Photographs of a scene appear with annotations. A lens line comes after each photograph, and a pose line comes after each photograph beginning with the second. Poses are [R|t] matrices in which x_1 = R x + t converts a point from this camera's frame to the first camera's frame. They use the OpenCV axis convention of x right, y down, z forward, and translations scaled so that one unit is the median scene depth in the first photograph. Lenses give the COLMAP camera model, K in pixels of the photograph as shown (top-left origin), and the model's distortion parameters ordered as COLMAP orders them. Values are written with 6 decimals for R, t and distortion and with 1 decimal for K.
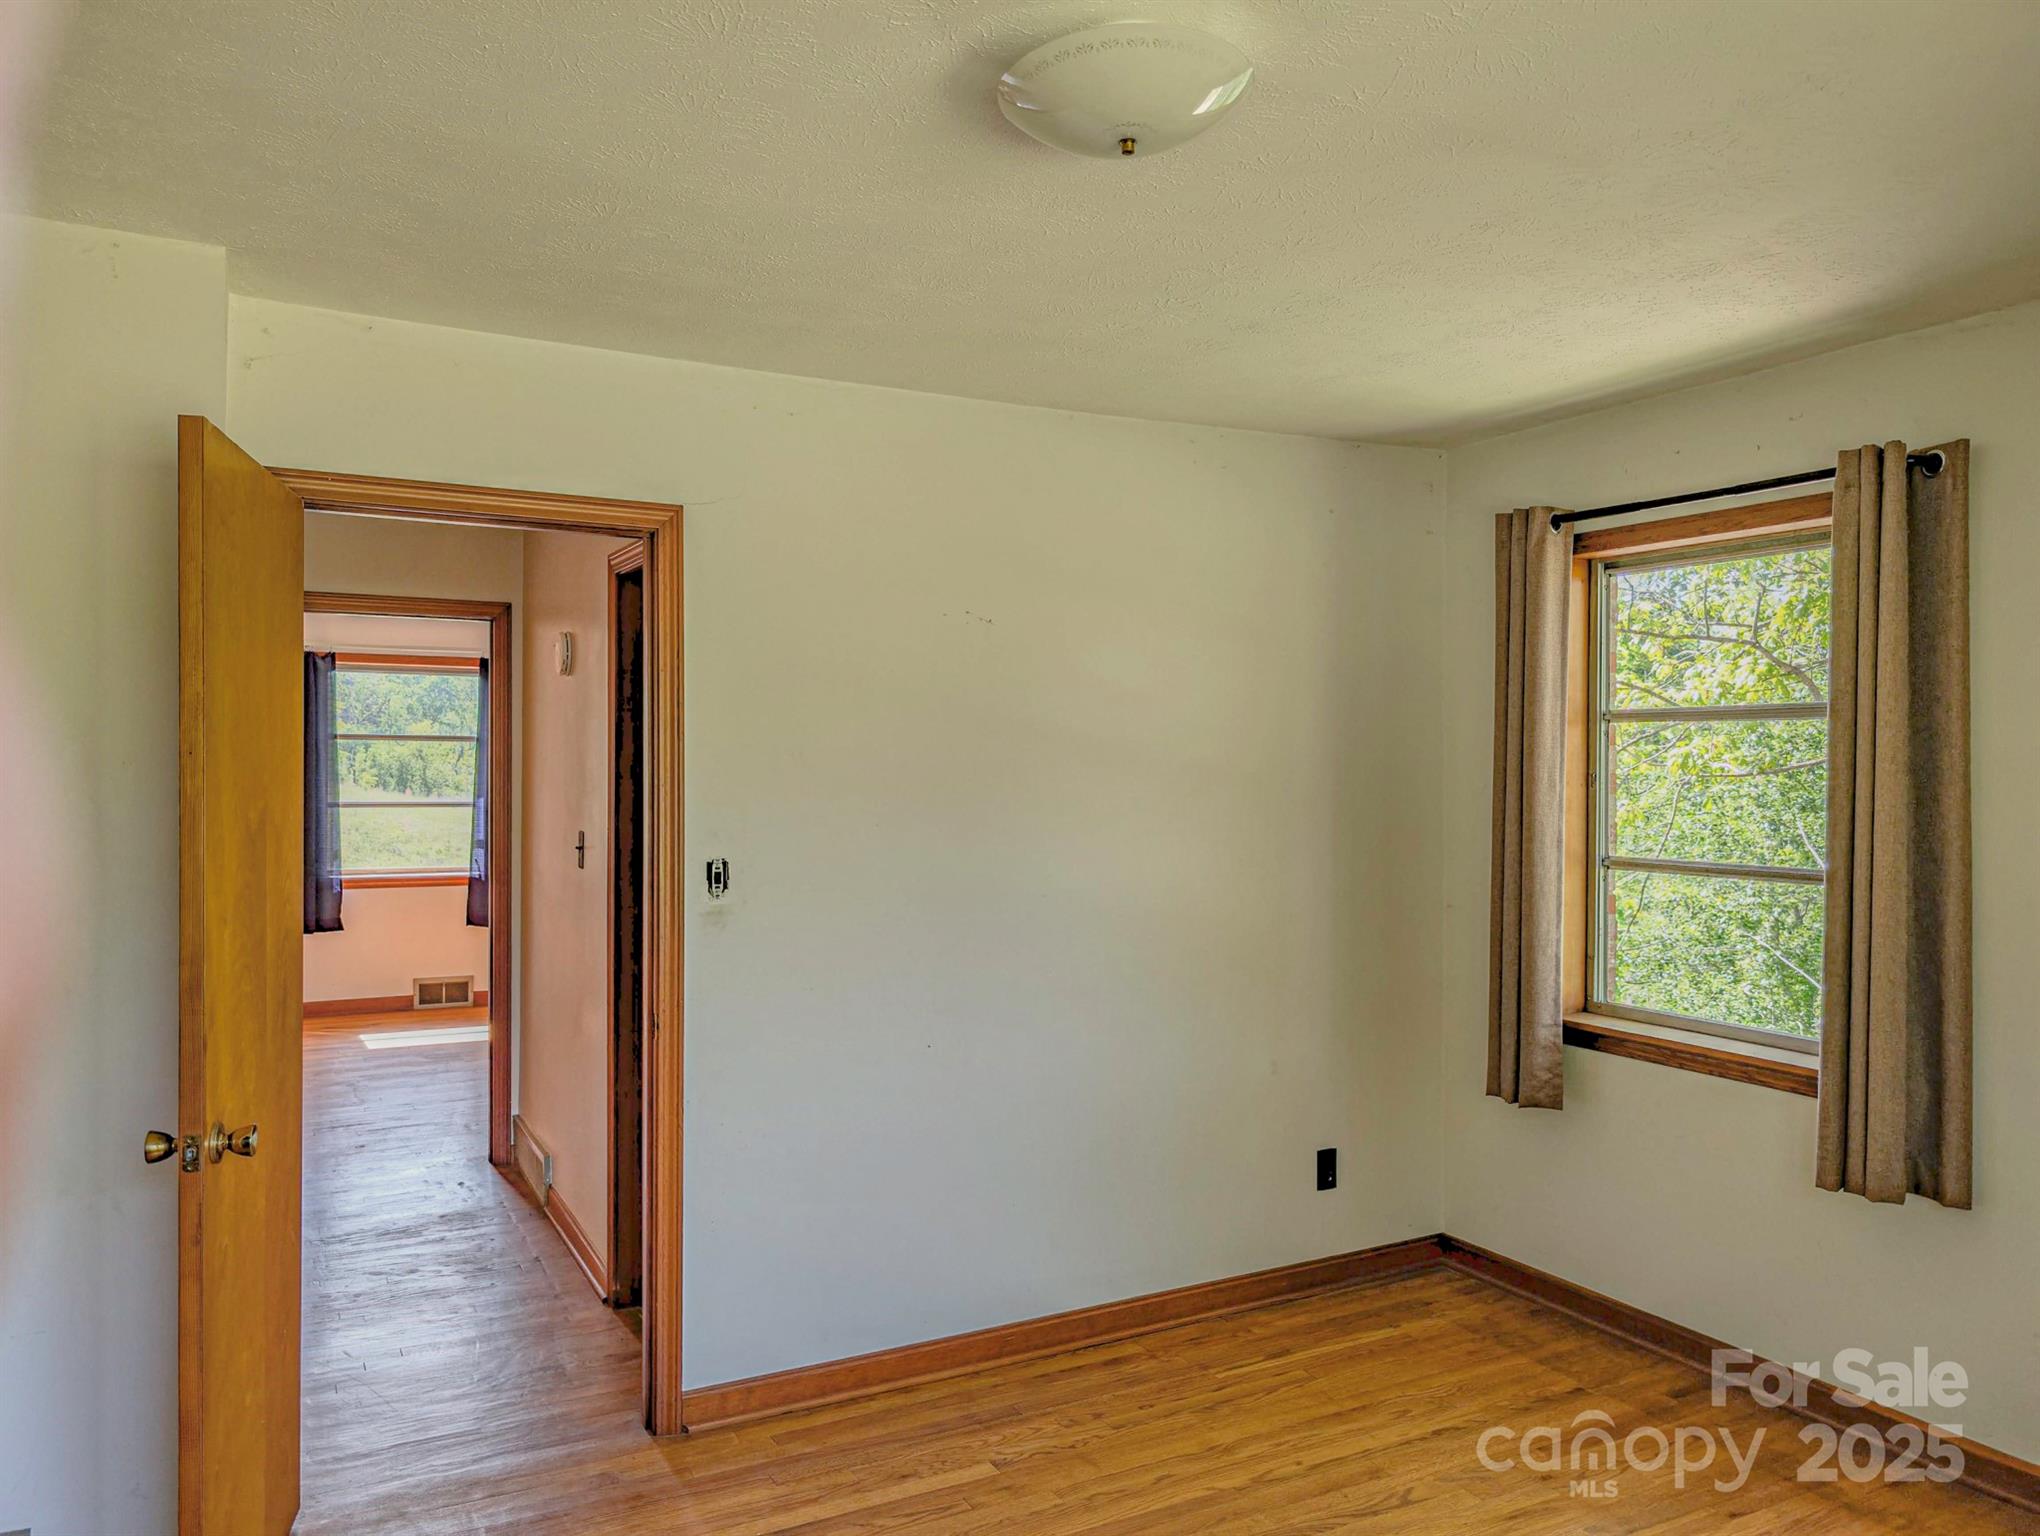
lens RADIAL K [[1445.6, 0, 1020.0], [0, 1445.6, 764.6], [0, 0, 1]] dist [0.017390, 0.003477]
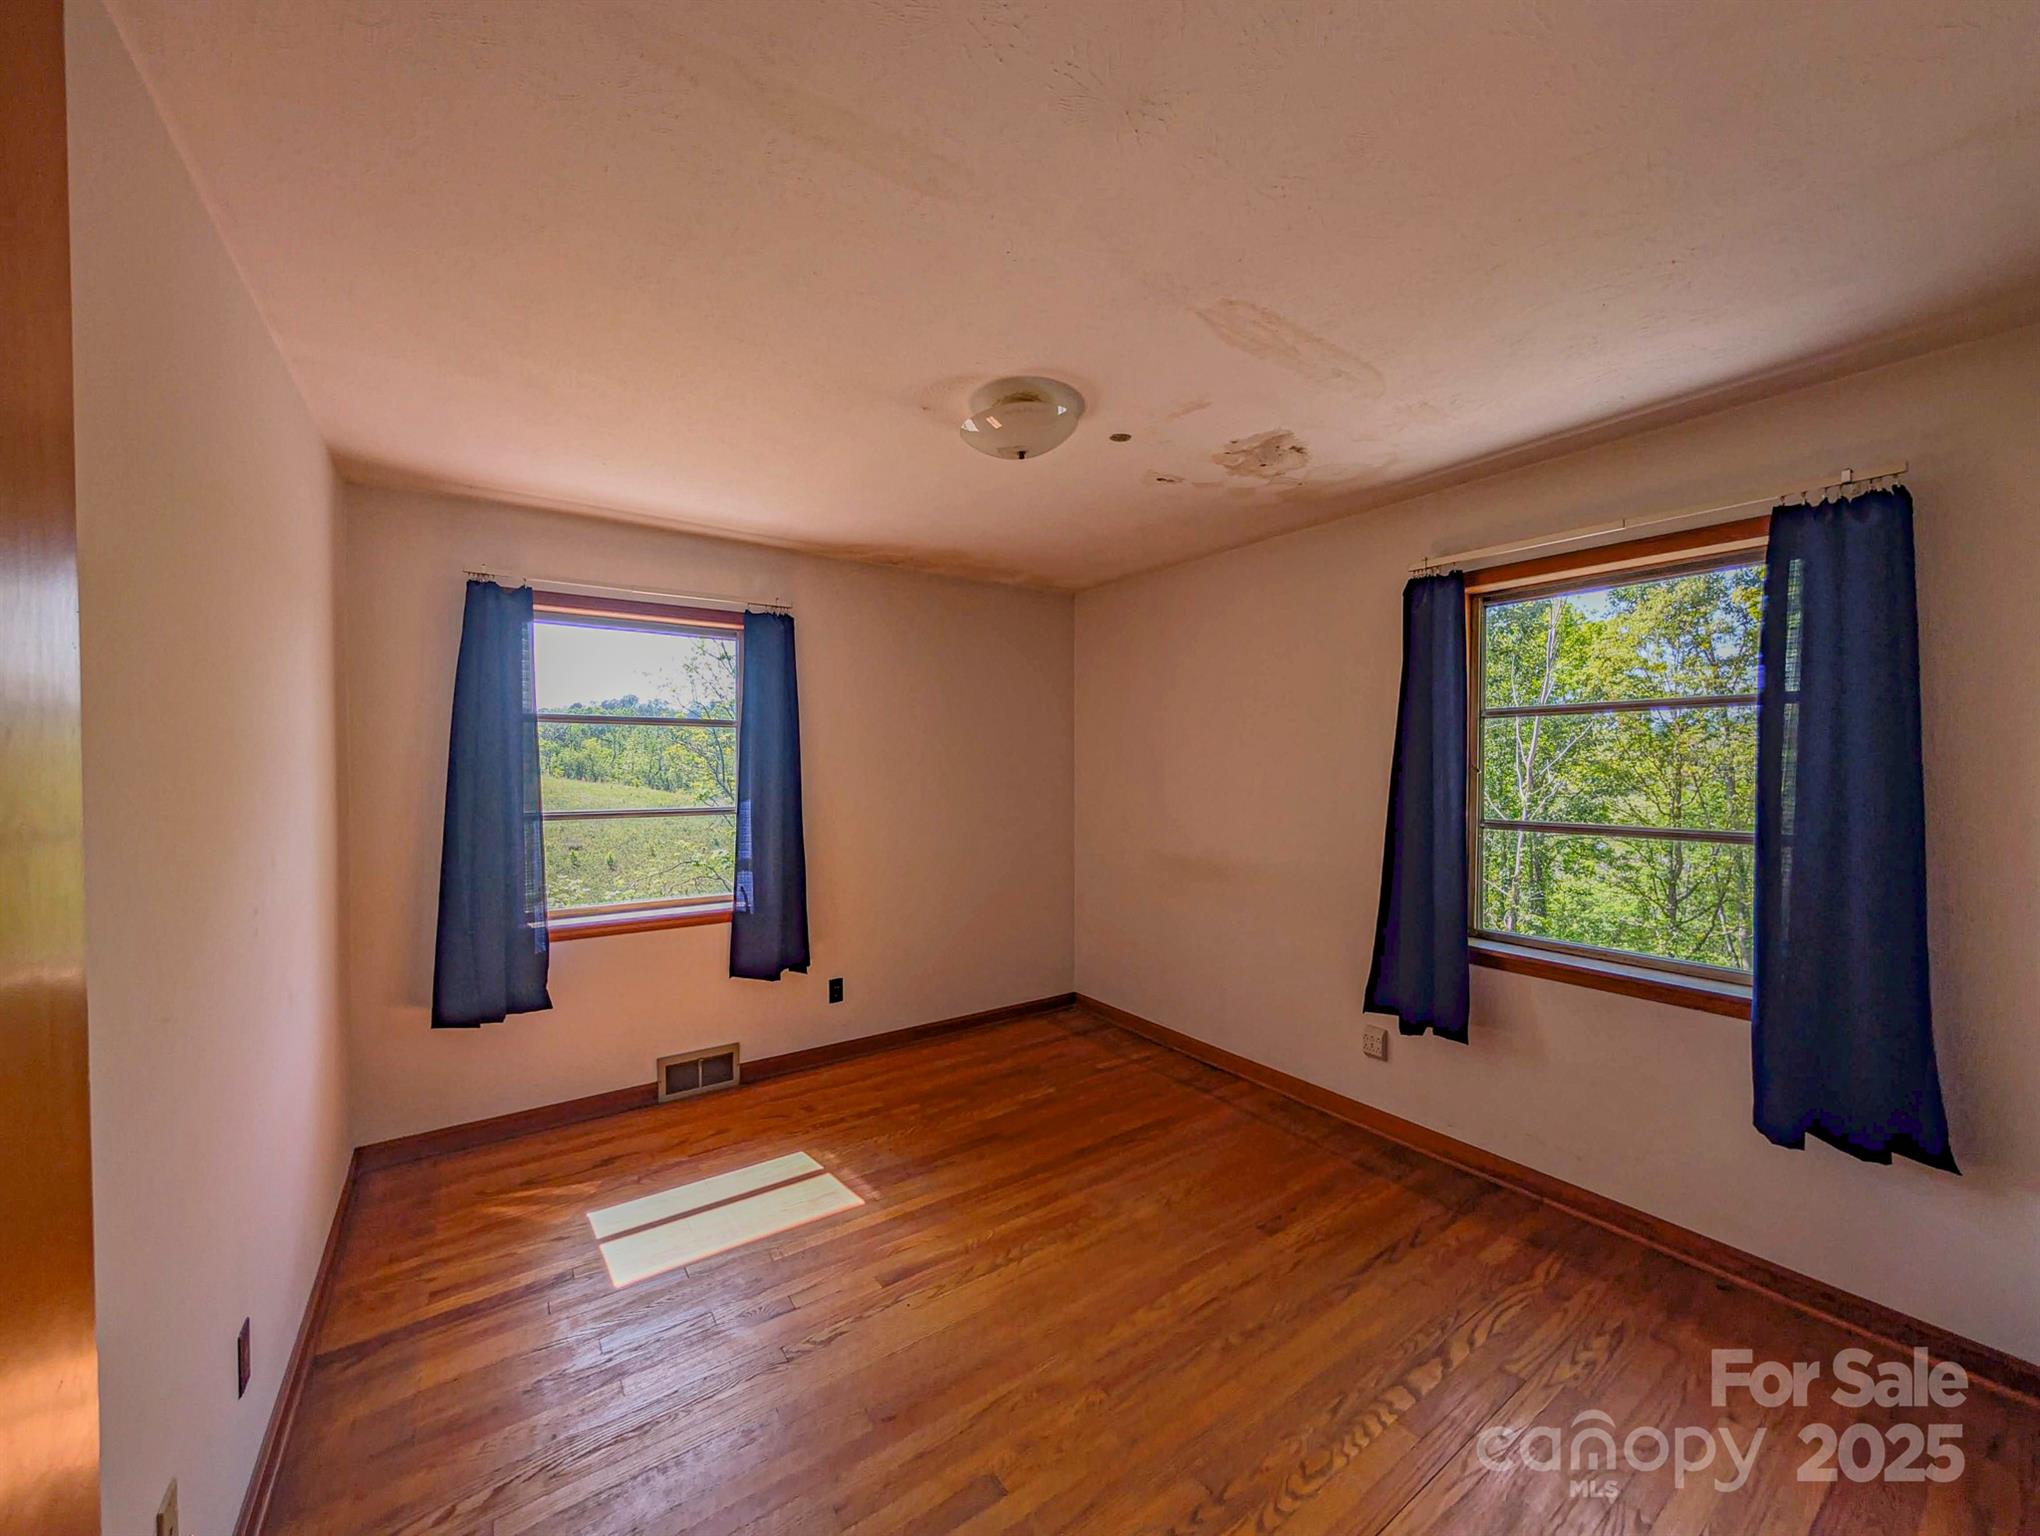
lens RADIAL K [[792.6, 0, 1016.0], [0, 792.6, 786.5], [0, 0, 1]] dist [0.025651, 0.000240]
pose [[0.995171, -0.003621, 0.098085, -0.277300], [0.000788, 0.999582, 0.028907, 0.003797], [-0.098149, -0.028690, 0.994758, 0.589723]]
